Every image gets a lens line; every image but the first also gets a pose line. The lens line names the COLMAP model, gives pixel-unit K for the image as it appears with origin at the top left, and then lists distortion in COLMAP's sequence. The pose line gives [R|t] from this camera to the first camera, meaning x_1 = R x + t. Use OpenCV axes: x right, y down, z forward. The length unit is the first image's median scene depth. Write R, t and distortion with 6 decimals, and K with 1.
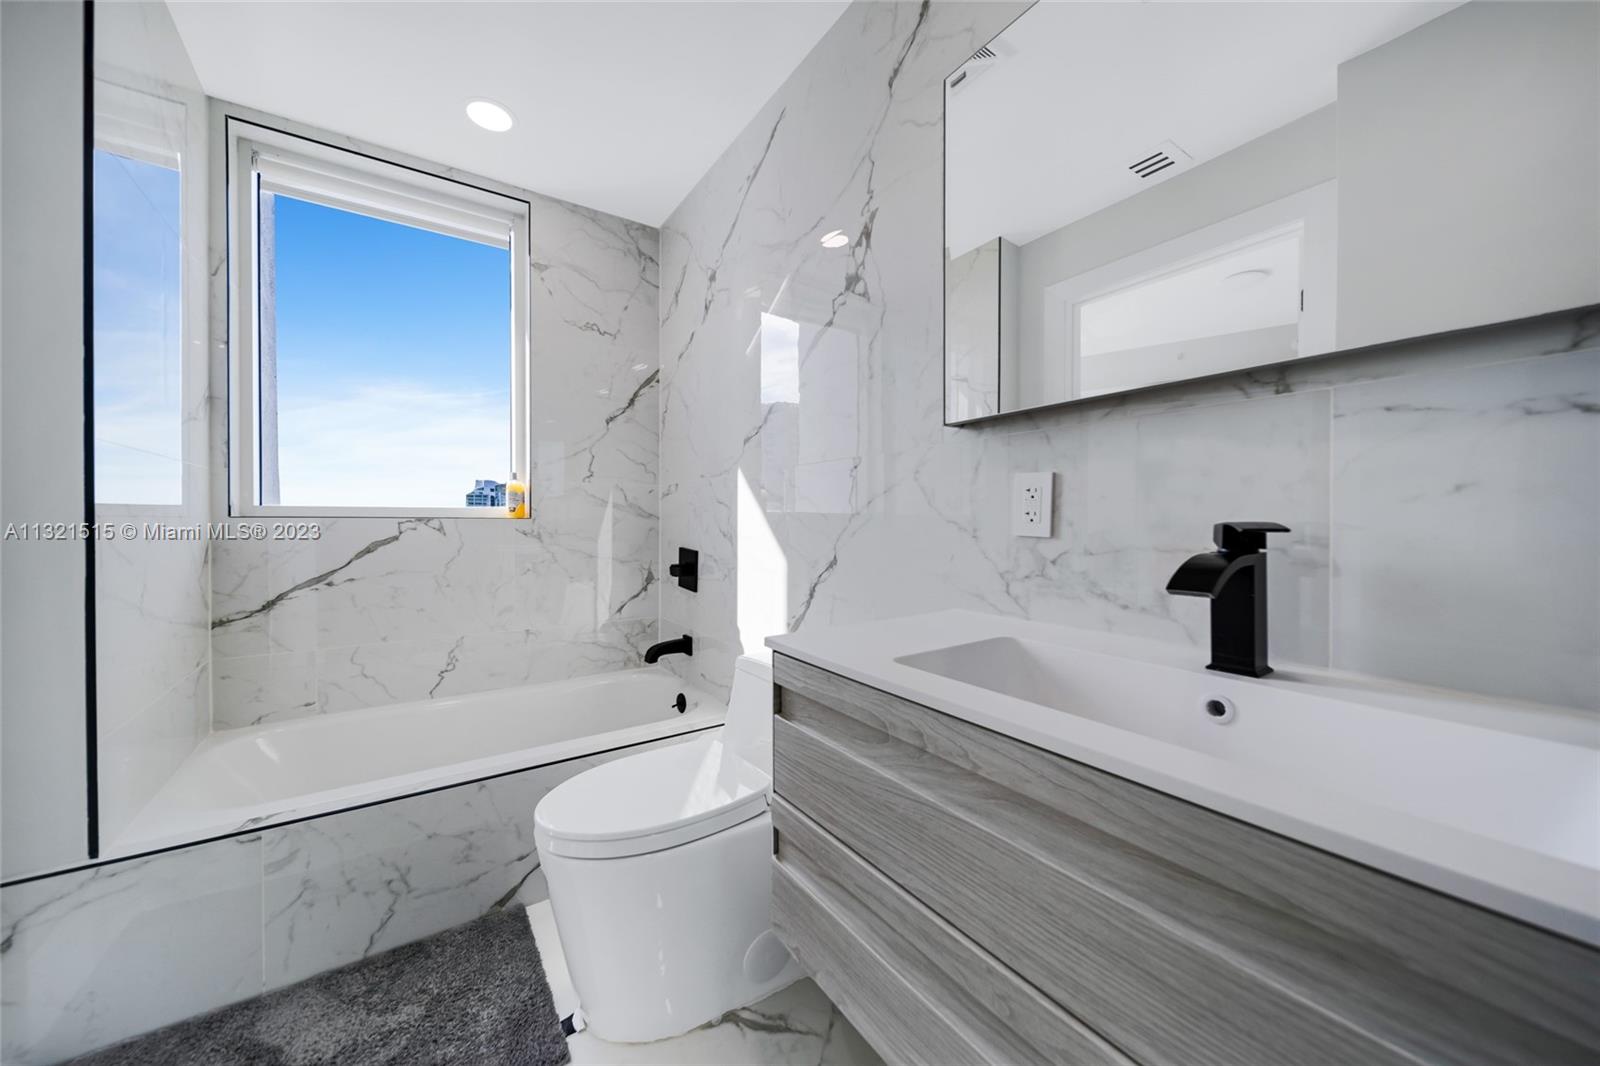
lens RADIAL K [[555.5, 0, 794.2], [0, 555.5, 527.8], [0, 0, 1]] dist [0.001998, -0.000108]
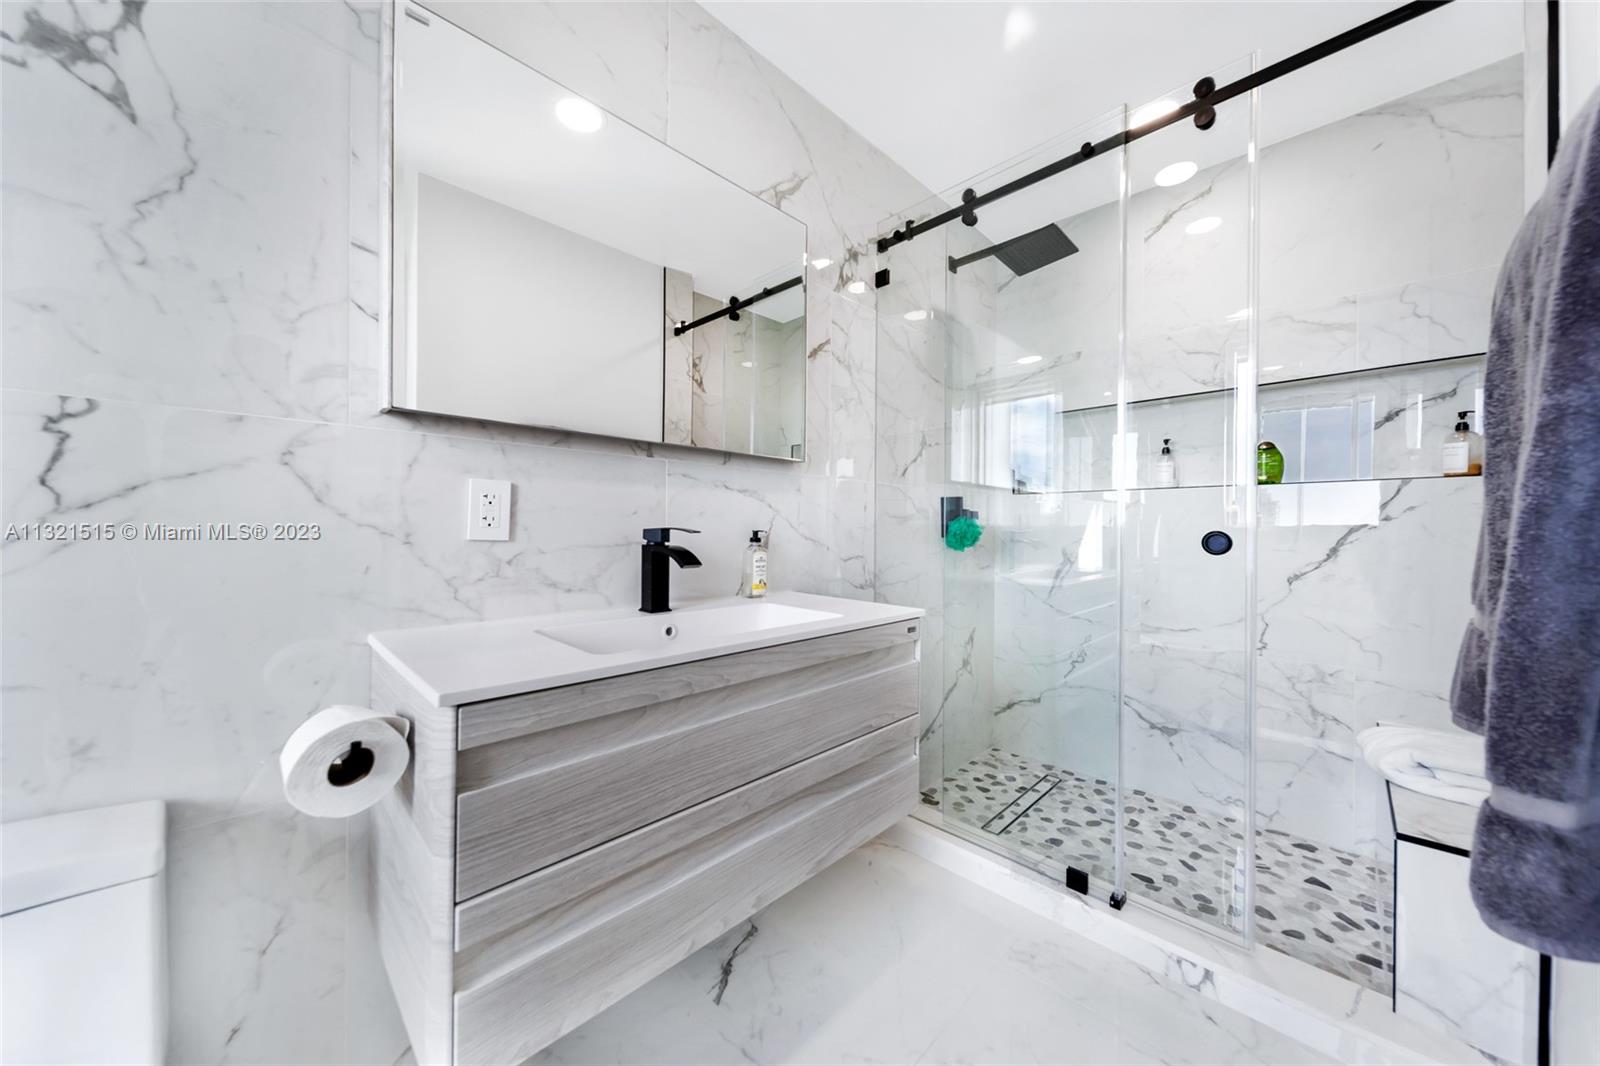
lens RADIAL K [[555.5, 0, 802.4], [0, 555.5, 530.1], [0, 0, 1]] dist [0.001998, -0.000108]
pose [[-0.198000, -0.004463, 0.980192, -0.742690], [0.003143, 0.999982, 0.005188, -0.007436], [-0.980197, 0.004108, -0.197982, 0.638675]]
